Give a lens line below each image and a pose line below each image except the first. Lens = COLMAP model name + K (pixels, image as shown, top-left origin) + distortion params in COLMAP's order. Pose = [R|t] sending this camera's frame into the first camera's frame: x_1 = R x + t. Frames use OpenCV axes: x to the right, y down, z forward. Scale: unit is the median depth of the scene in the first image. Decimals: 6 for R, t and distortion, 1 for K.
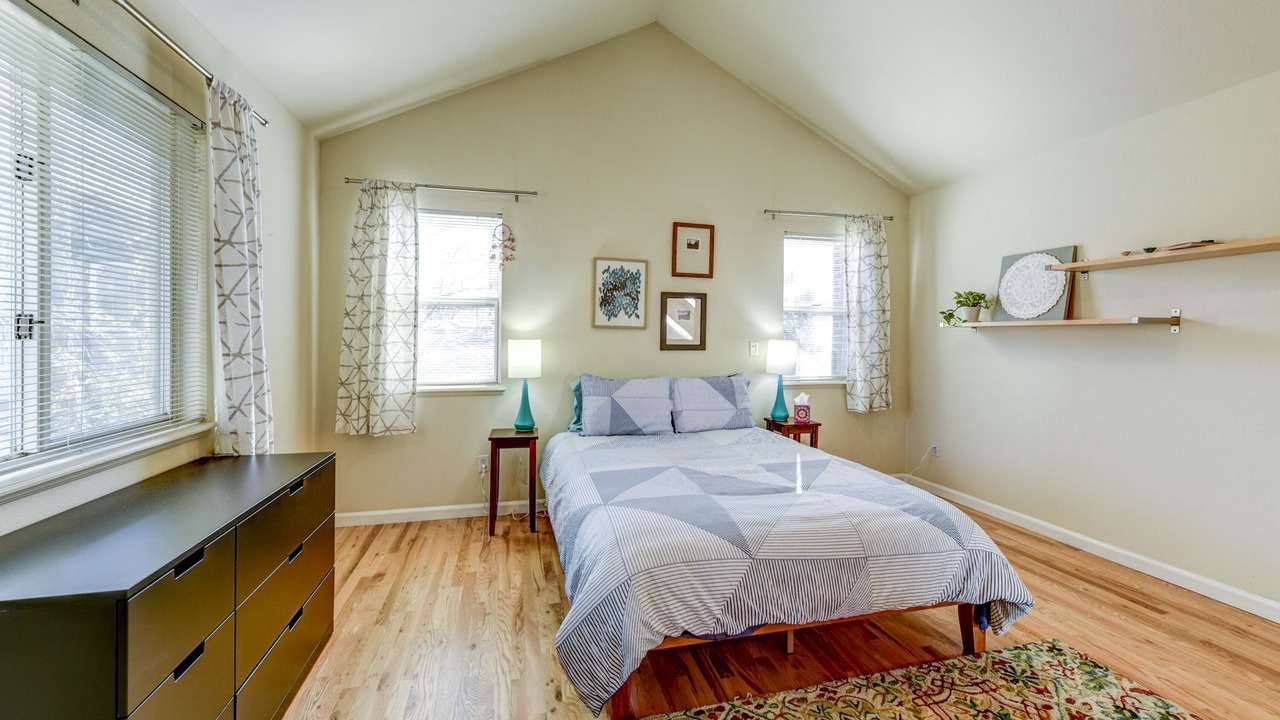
lens RADIAL K [[529.0, 0, 645.5], [0, 529.0, 340.7], [0, 0, 1]] dist [0.012405, -0.006022]
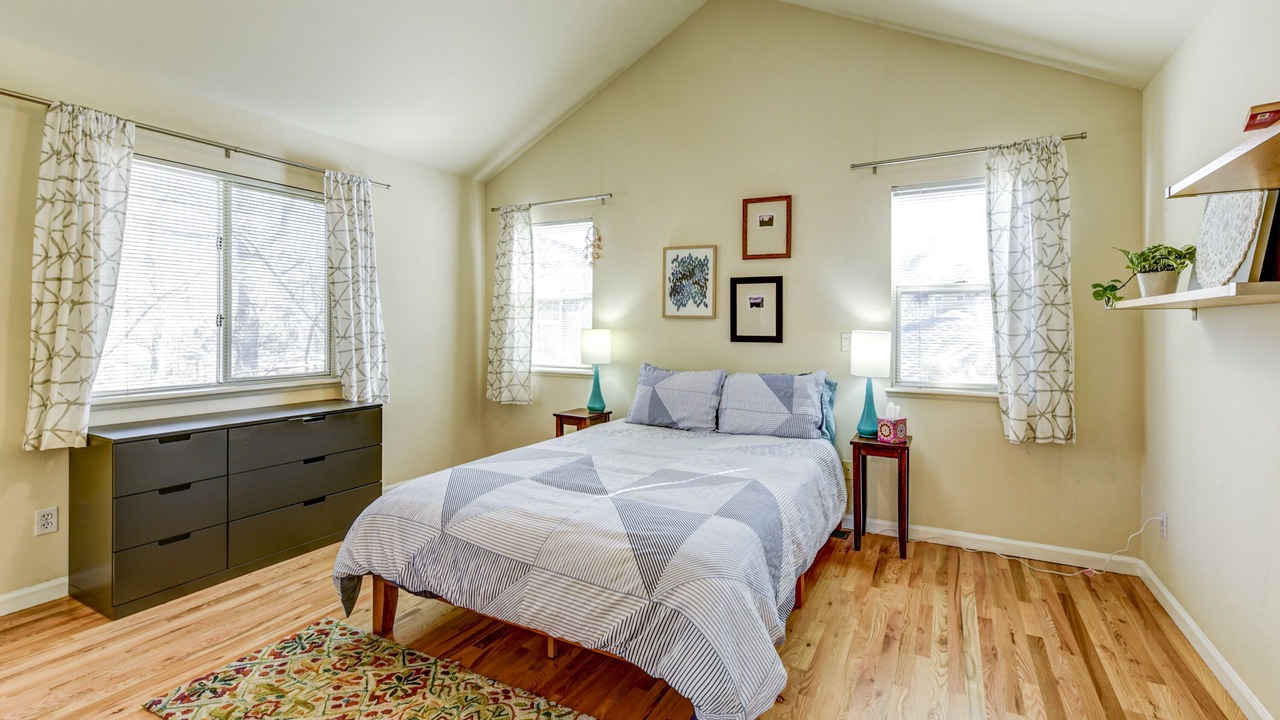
lens RADIAL K [[550.7, 0, 654.7], [0, 550.7, 330.7], [0, 0, 1]] dist [0.001097, -0.000634]
pose [[0.746166, 0.003722, -0.665749, 0.579002], [-0.006591, 0.999977, -0.001797, 0.001768], [0.665727, 0.005729, 0.746173, 0.208845]]
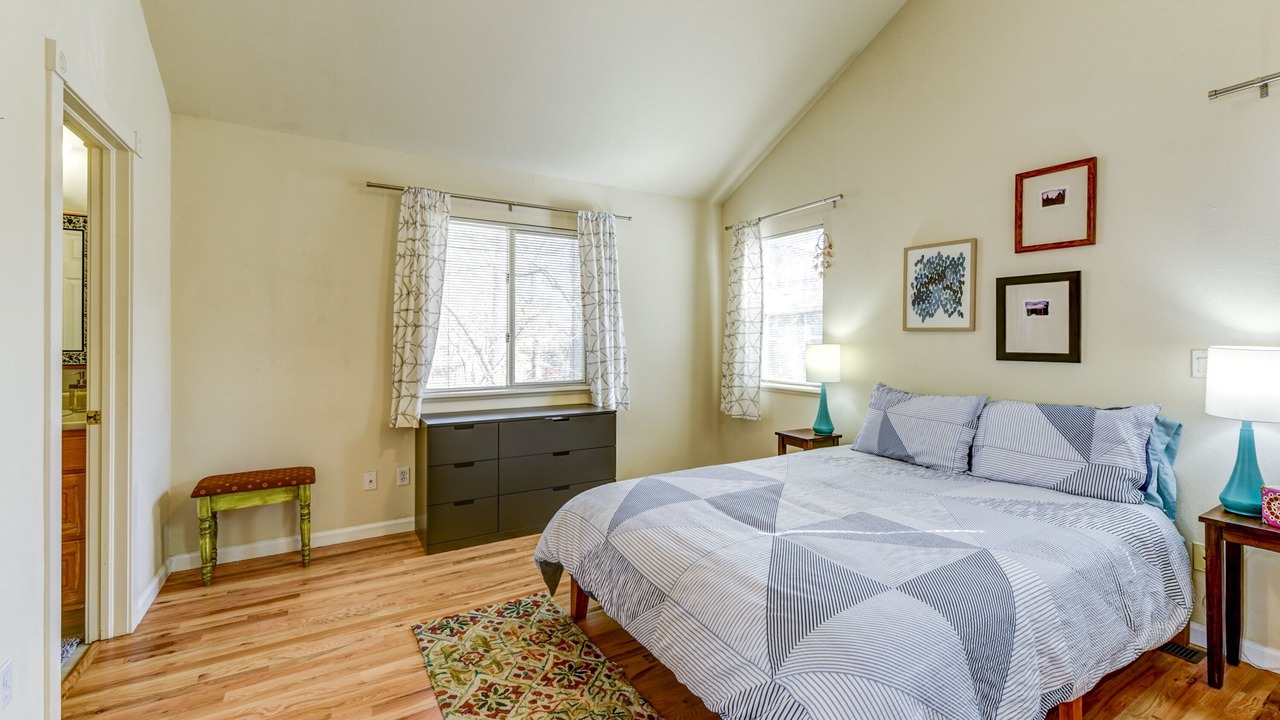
lens RADIAL K [[521.2, 0, 634.1], [0, 521.2, 347.4], [0, 0, 1]] dist [0.010582, -0.005289]
pose [[0.280733, 0.007382, -0.959758, 0.582677], [-0.007131, 0.999959, 0.005605, 0.000267], [0.959759, 0.005270, 0.280774, 0.343135]]
